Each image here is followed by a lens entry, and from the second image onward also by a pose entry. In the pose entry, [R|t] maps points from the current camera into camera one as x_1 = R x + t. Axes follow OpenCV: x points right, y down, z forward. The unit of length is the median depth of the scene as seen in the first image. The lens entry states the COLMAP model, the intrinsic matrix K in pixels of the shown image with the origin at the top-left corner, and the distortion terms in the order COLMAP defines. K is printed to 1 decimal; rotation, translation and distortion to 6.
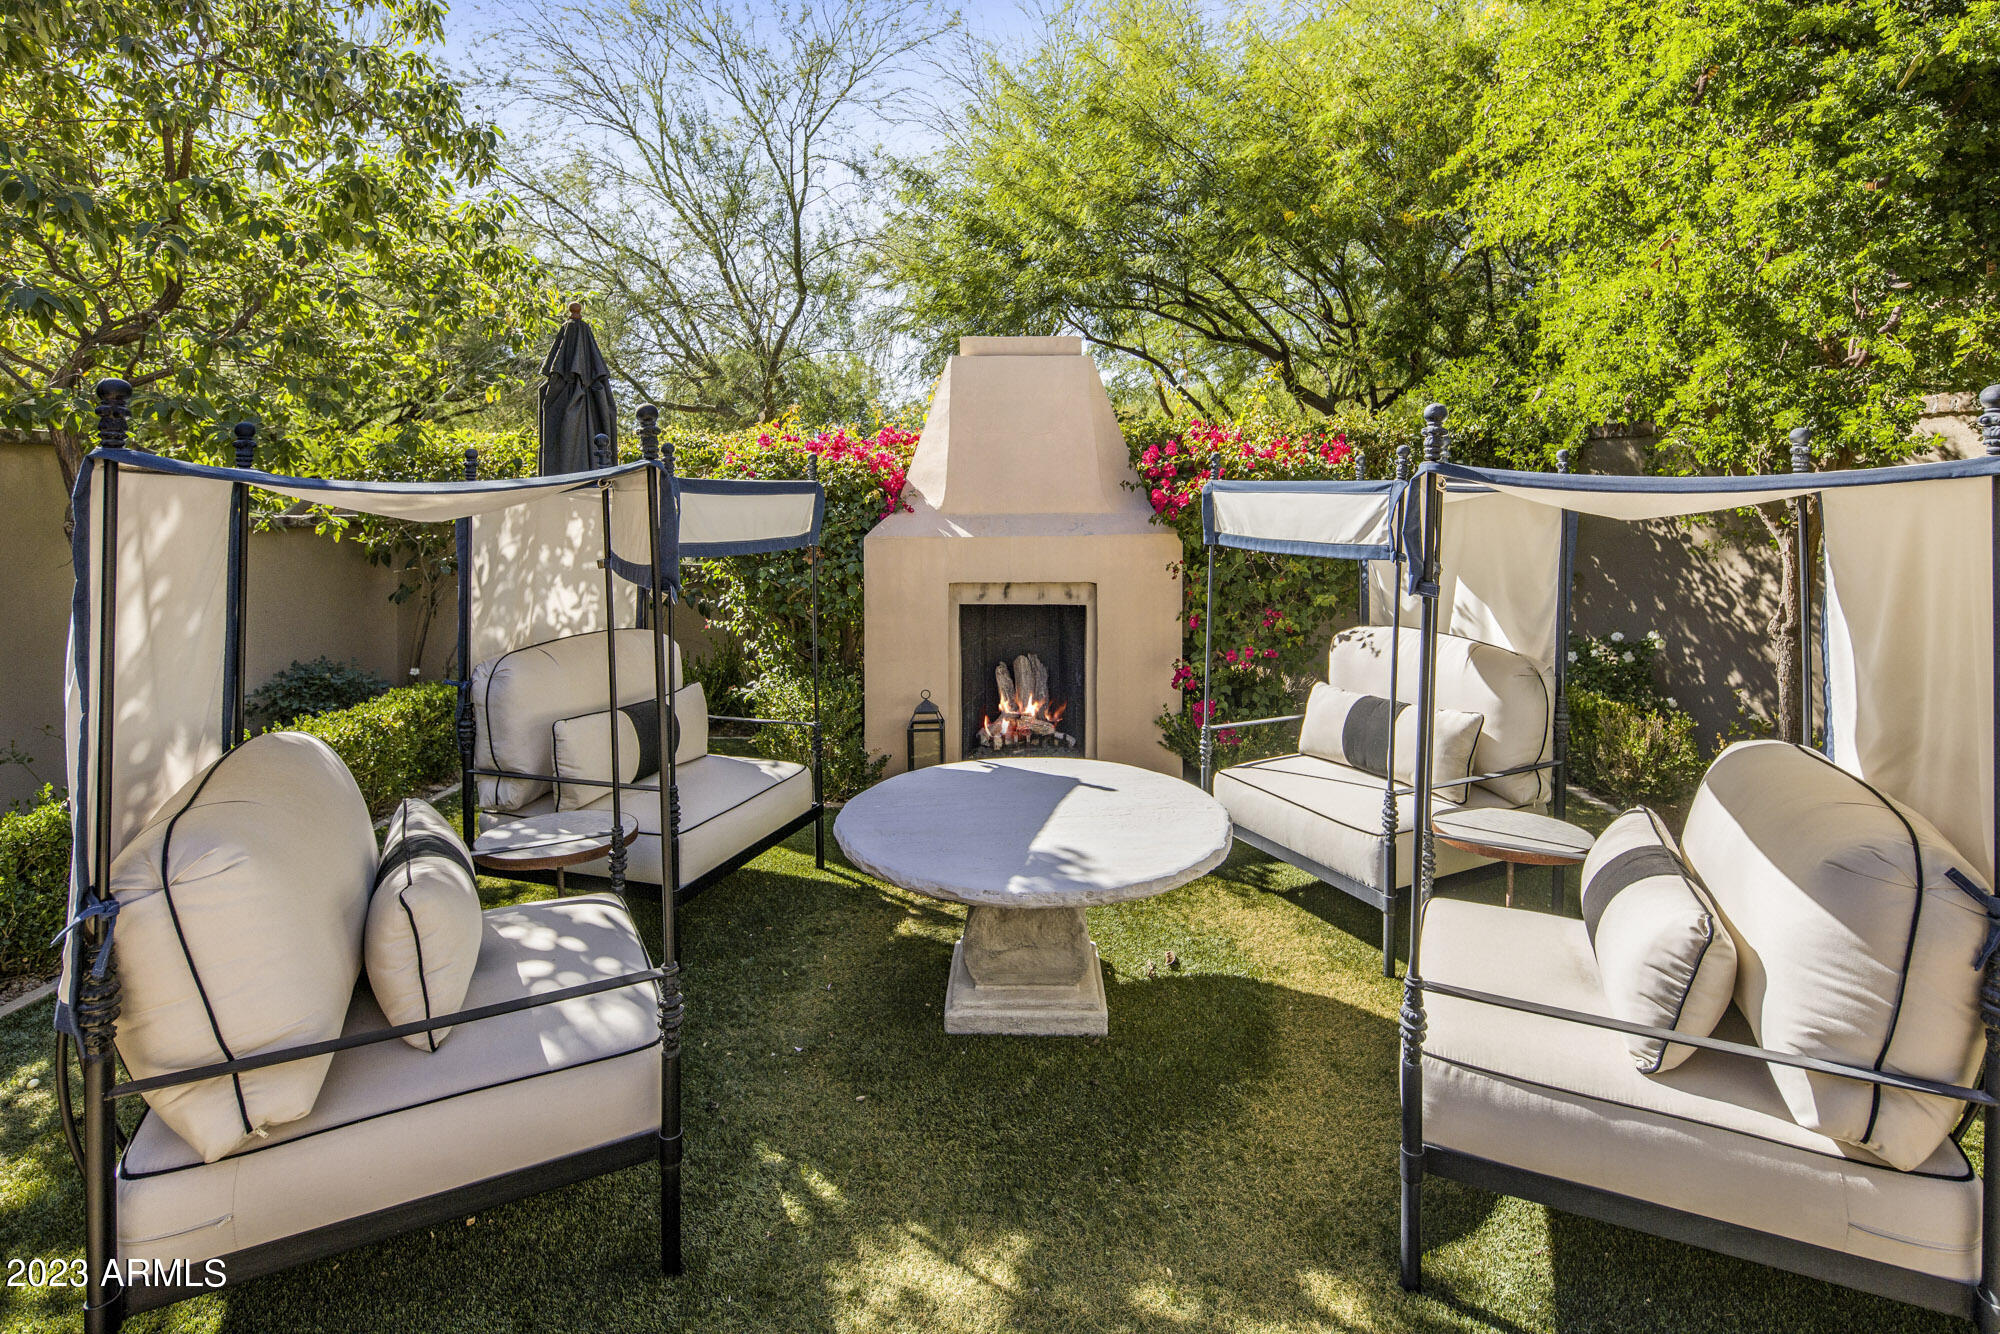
lens RADIAL K [[1000.1, 0, 1001.8], [0, 1000.1, 510.4], [0, 0, 1]] dist [0.000843, -0.000274]
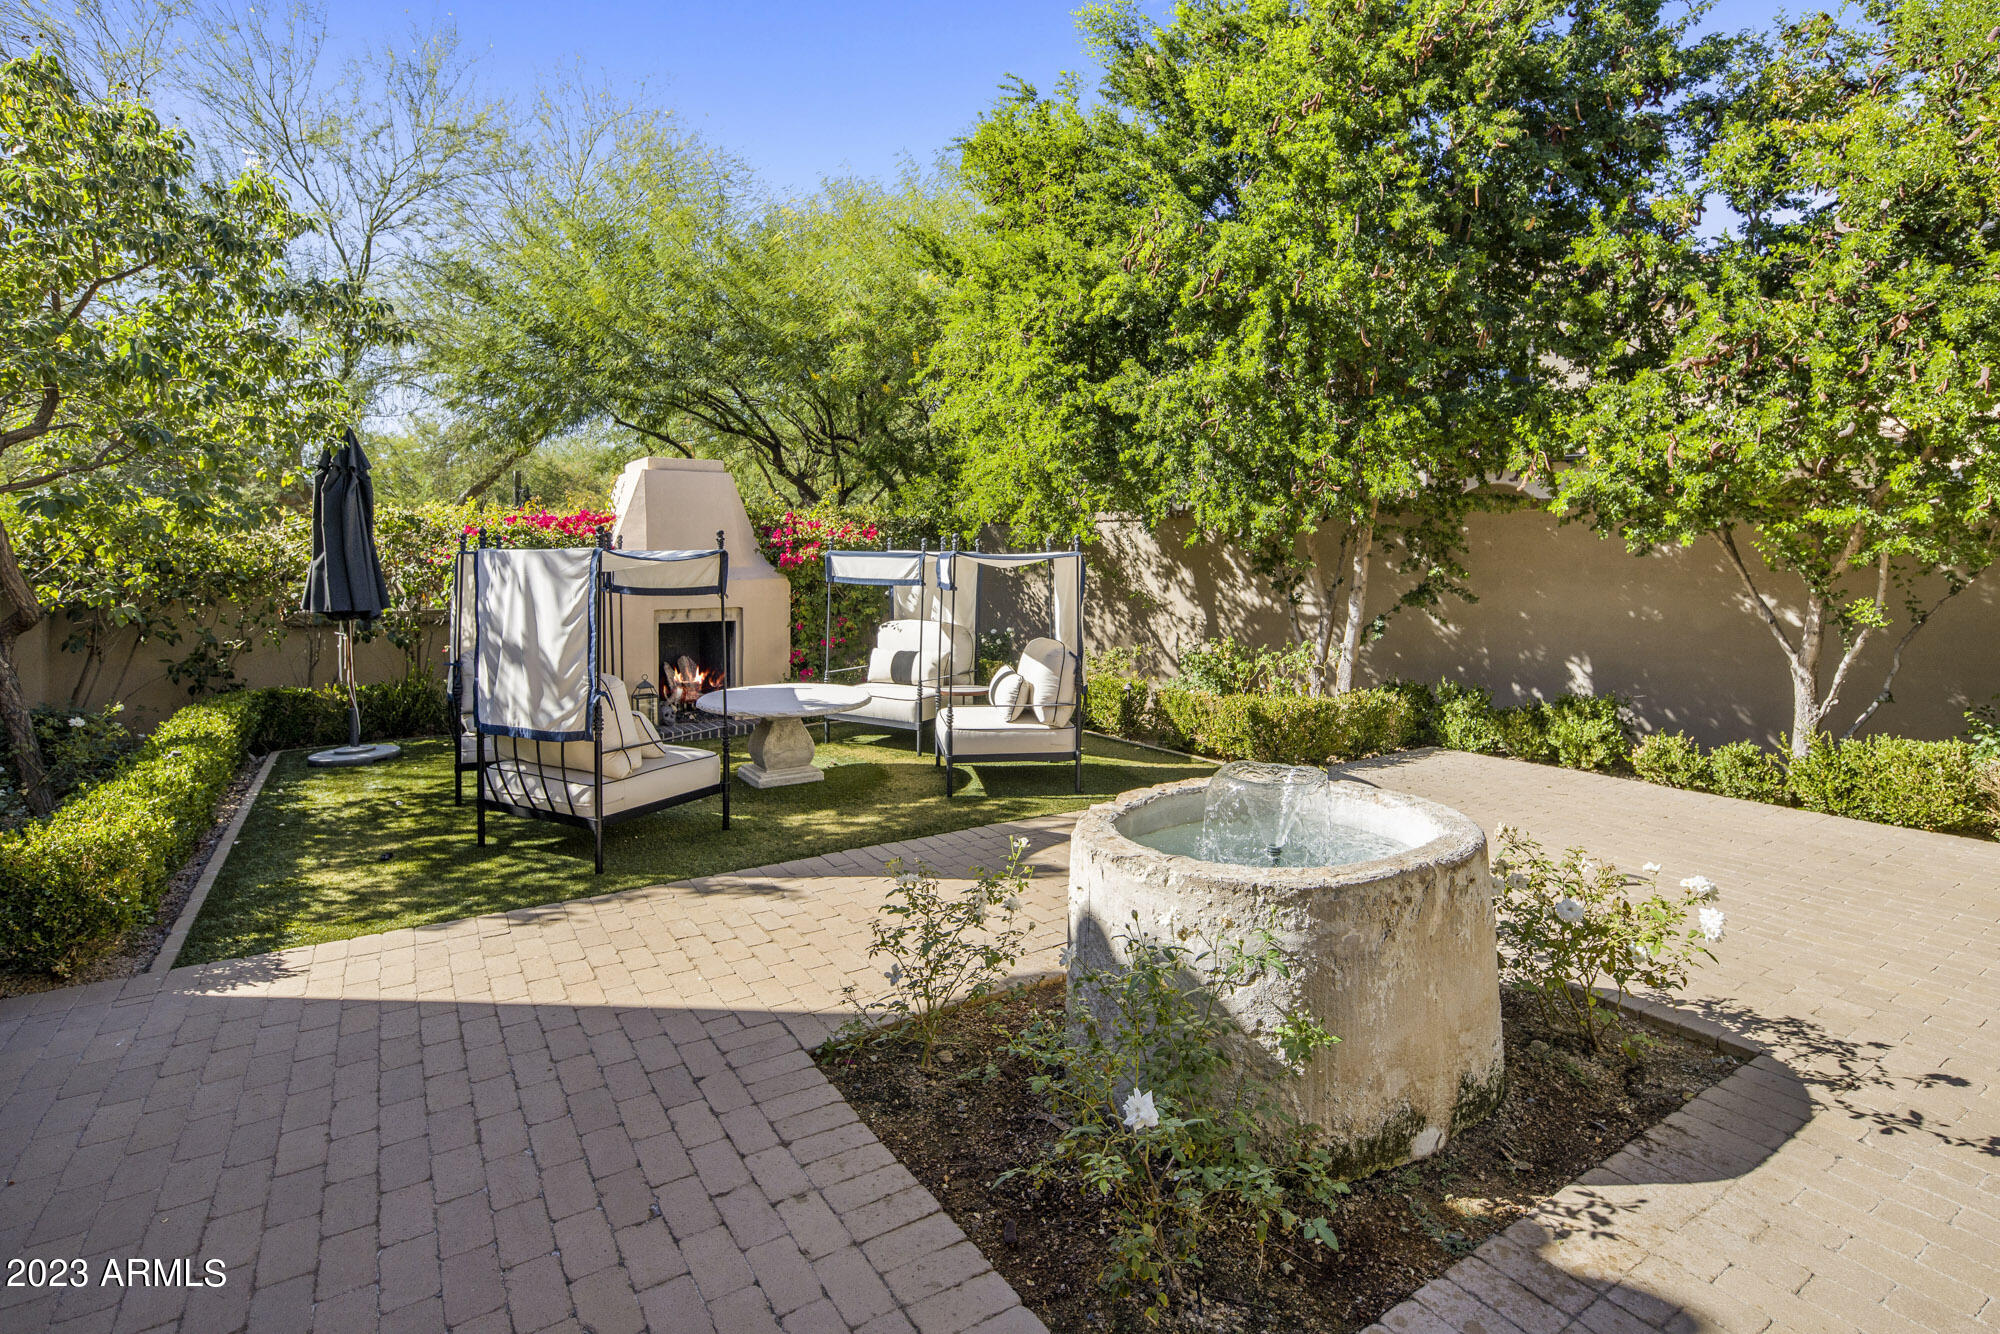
lens RADIAL K [[975.4, 0, 1005.5], [0, 975.4, 661.5], [0, 0, 1]] dist [0.000610, 0.000115]
pose [[0.840503, -0.058992, 0.538587, -0.568541], [0.005004, 0.994858, 0.101159, -0.004310], [-0.541784, -0.082330, 0.836476, -0.875830]]
